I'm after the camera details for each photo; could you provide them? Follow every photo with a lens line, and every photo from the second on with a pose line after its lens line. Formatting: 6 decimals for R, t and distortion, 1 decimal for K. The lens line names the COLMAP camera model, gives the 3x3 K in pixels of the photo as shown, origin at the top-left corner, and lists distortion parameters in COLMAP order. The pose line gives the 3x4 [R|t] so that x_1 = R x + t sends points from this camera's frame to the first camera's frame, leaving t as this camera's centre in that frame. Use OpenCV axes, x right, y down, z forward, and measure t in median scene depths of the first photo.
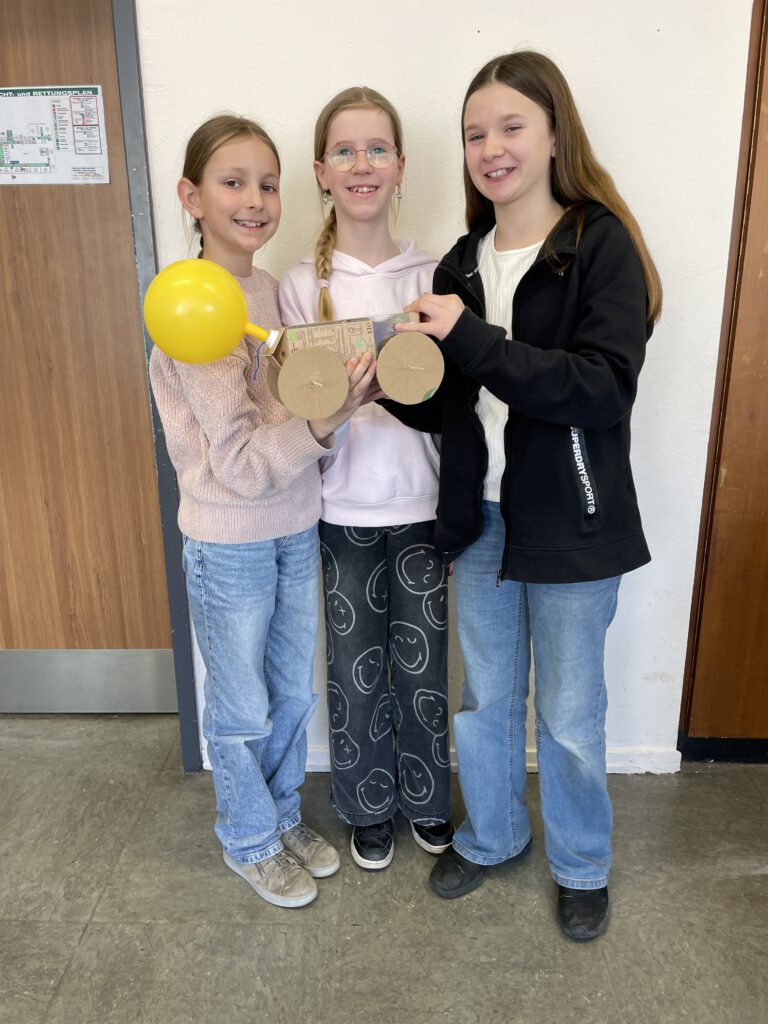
lens RADIAL K [[829.4, 0, 384.0], [0, 829.4, 512.0], [0, 0, 1]] dist [0.084275, -0.134310]
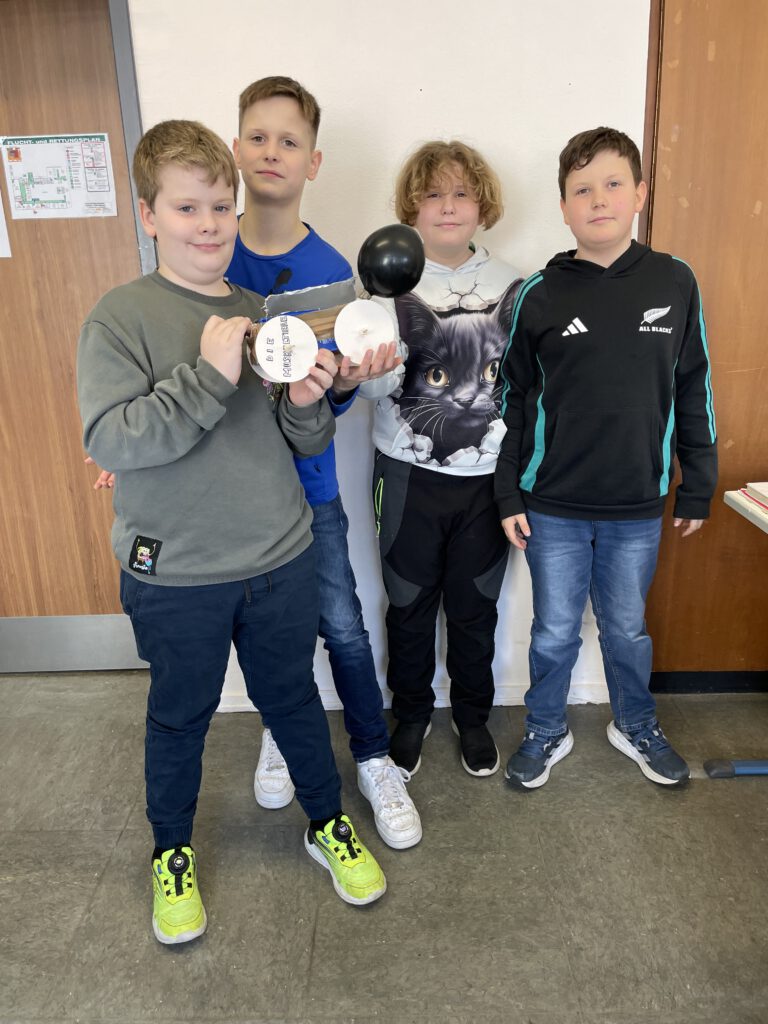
lens RADIAL K [[813.8, 0, 383.4], [0, 813.8, 504.1], [0, 0, 1]] dist [0.084739, -0.128703]
pose [[0.999617, -0.027641, 0.001455, 0.037467], [0.027607, 0.999422, 0.019821, -0.000408], [-0.002002, -0.019773, 0.999802, -0.184683]]
